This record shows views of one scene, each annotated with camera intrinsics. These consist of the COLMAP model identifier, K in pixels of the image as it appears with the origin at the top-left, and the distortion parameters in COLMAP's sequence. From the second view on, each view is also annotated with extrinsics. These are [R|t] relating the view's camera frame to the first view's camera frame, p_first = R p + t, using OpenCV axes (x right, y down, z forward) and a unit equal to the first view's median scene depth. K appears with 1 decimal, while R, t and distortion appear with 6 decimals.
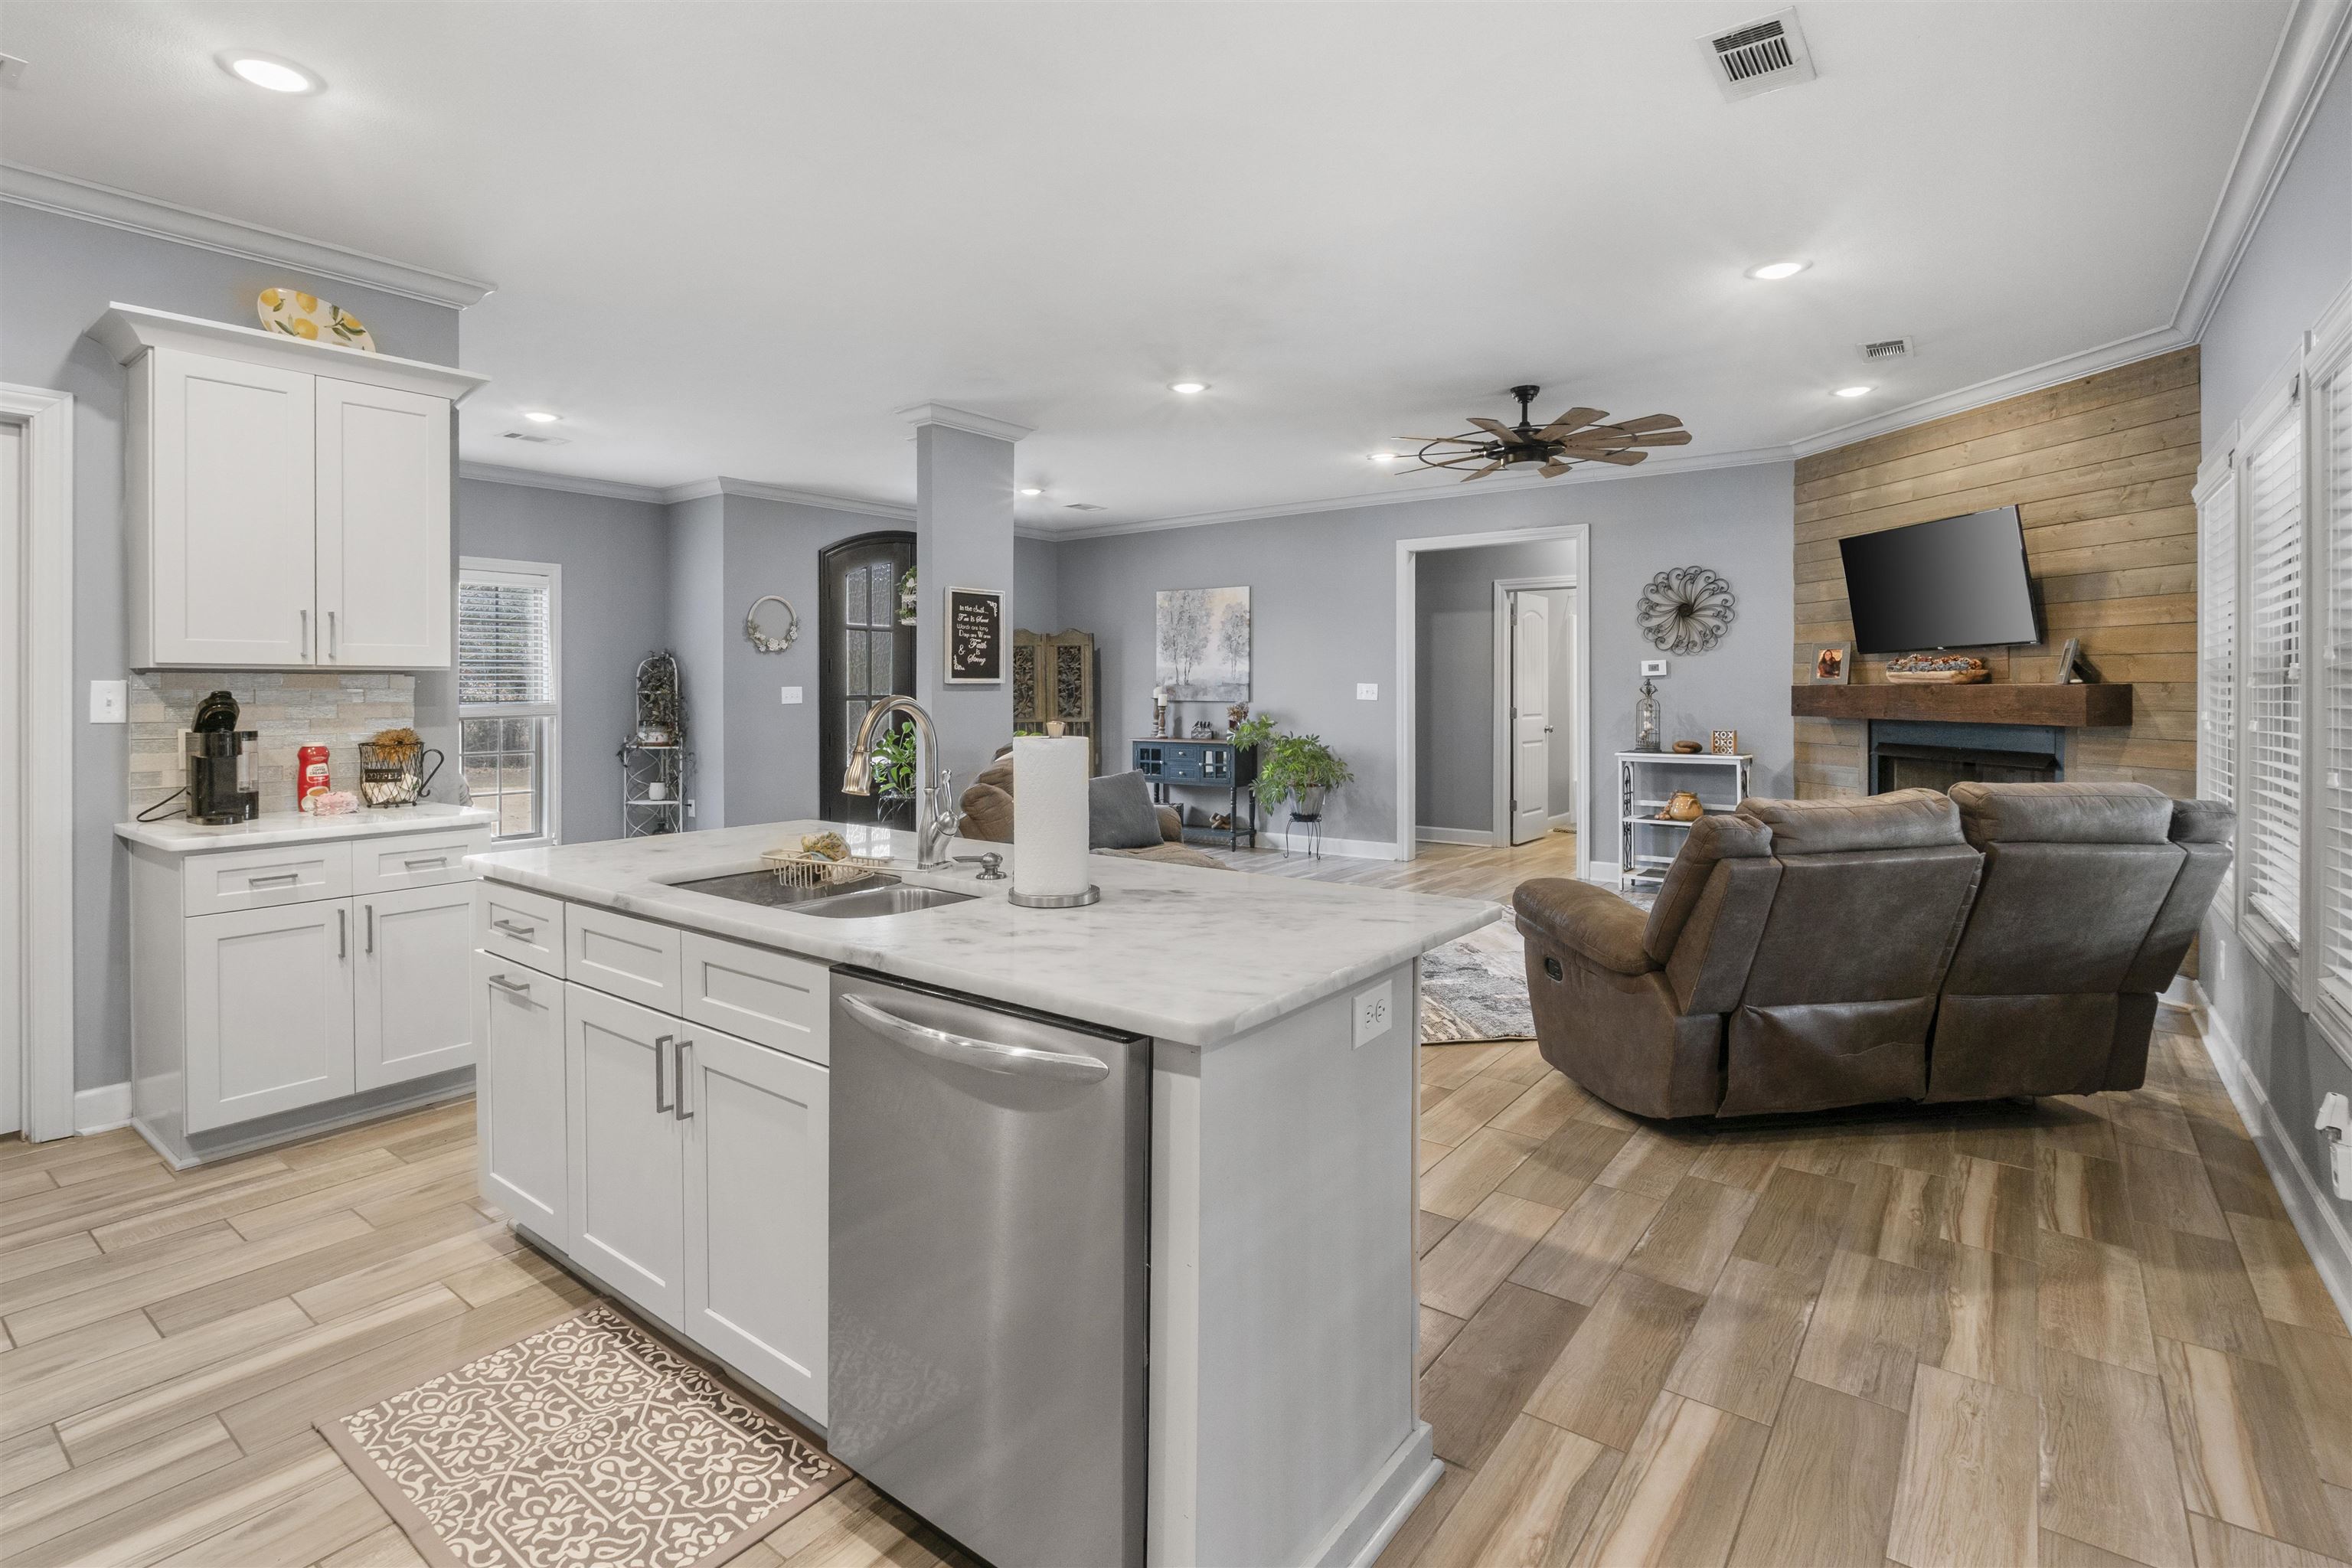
lens RADIAL K [[1093.3, 0, 1152.6], [0, 1093.3, 685.7], [0, 0, 1]] dist [-0.008408, 0.000143]
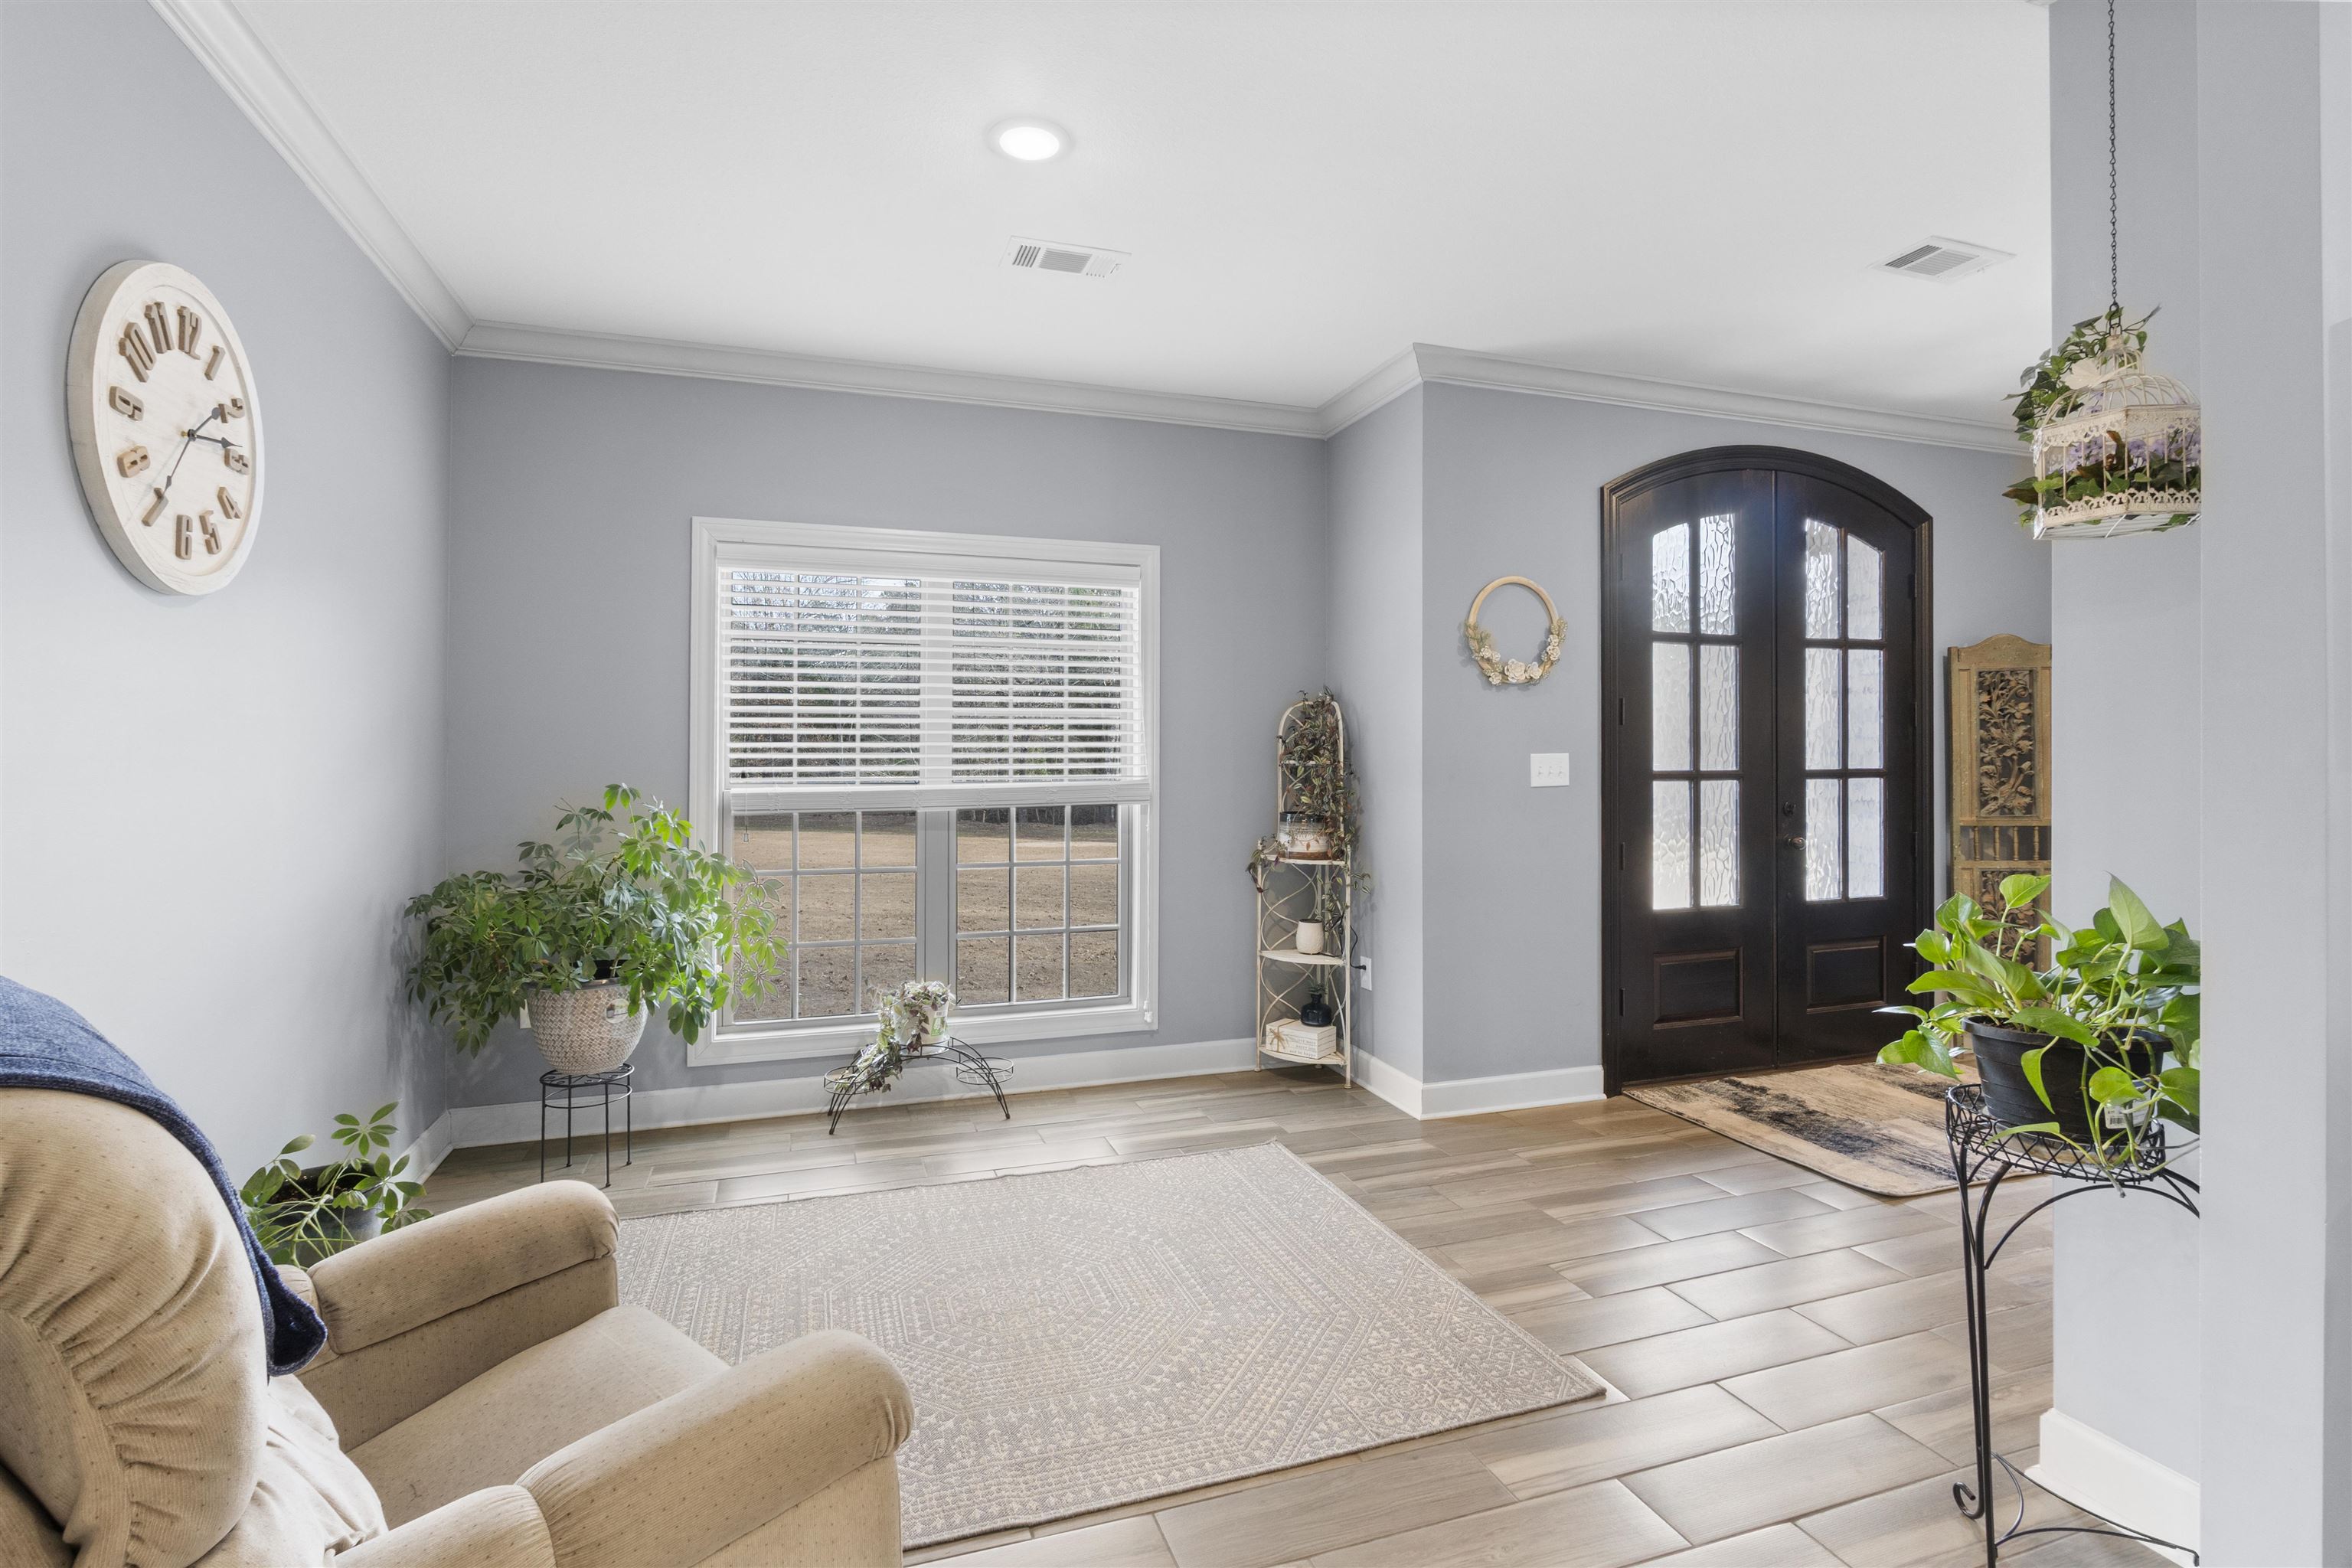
lens RADIAL K [[1093.3, 0, 1167.4], [0, 1093.3, 742.6], [0, 0, 1]] dist [-0.008408, 0.000143]
pose [[0.830427, -0.005983, -0.557095, -0.199551], [-0.000081, 0.999941, -0.010859, 0.001732], [0.557127, 0.009063, 0.830378, 0.488826]]
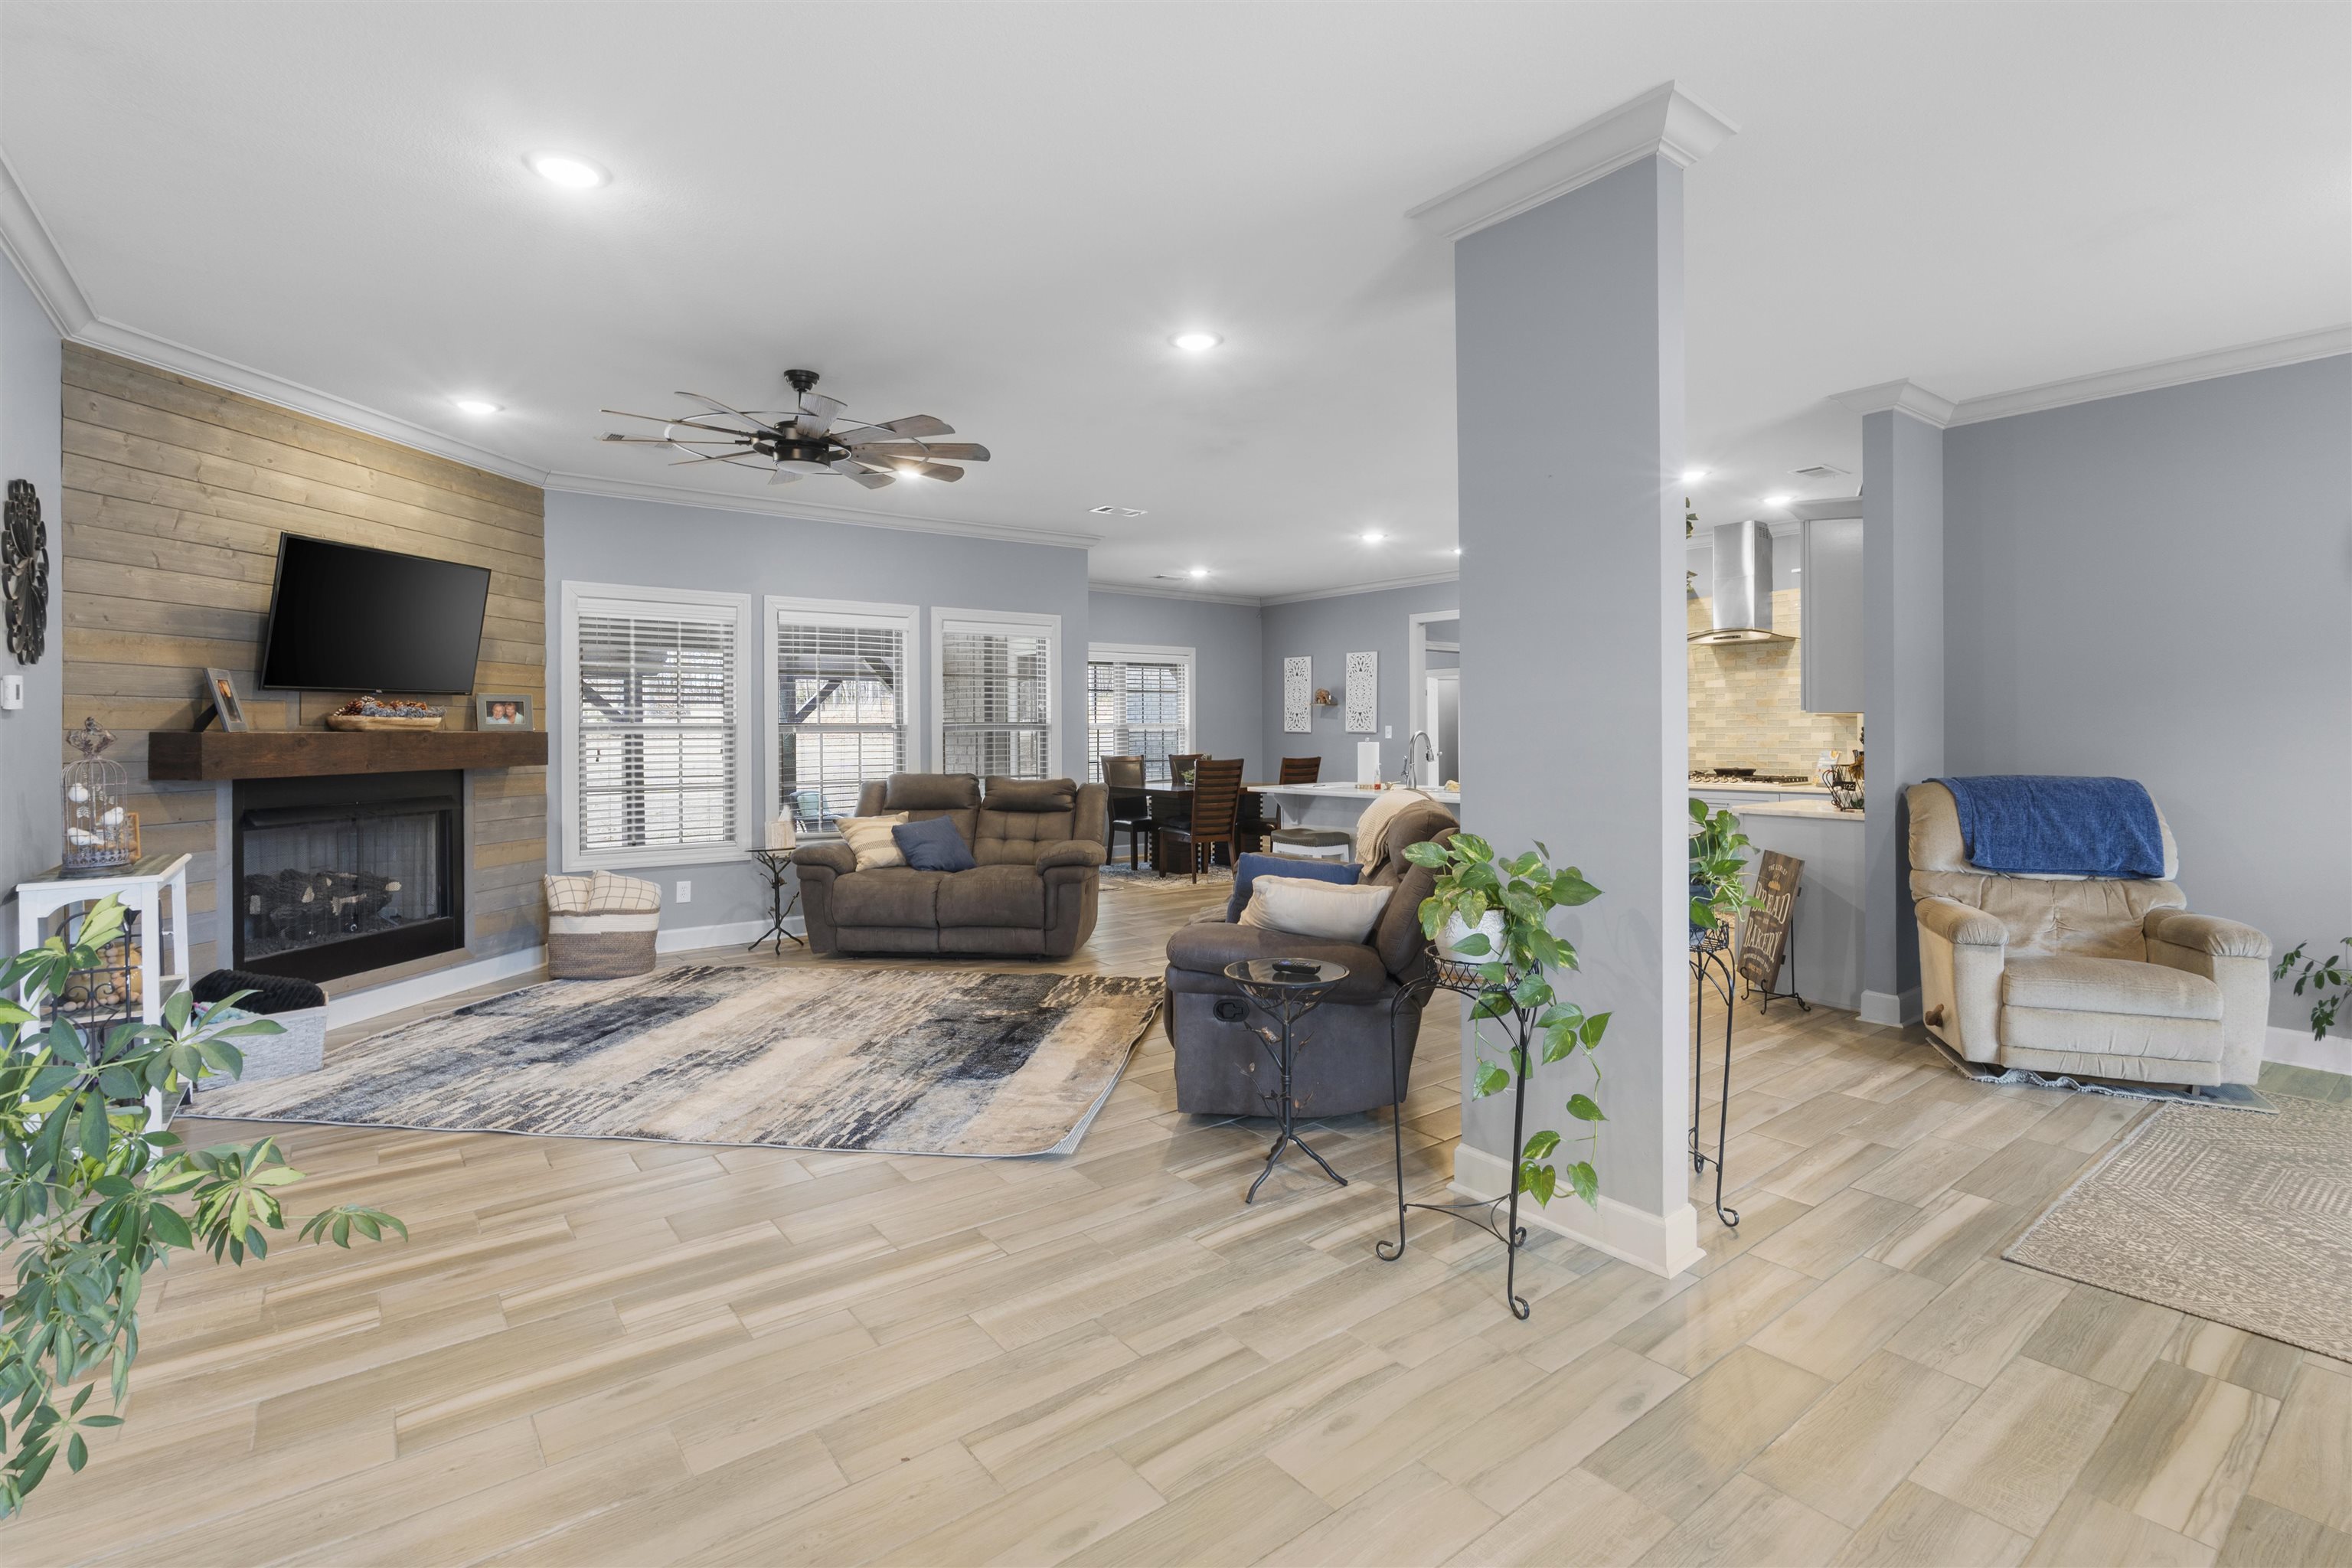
lens RADIAL K [[1093.3, 0, 1181.6], [0, 1093.3, 731.4], [0, 0, 1]] dist [-0.008408, 0.000143]
pose [[-0.968060, 0.006924, 0.250622, -0.103851], [0.006612, 0.999976, -0.002086, 0.003374], [-0.250631, -0.000362, -0.968083, 1.170713]]
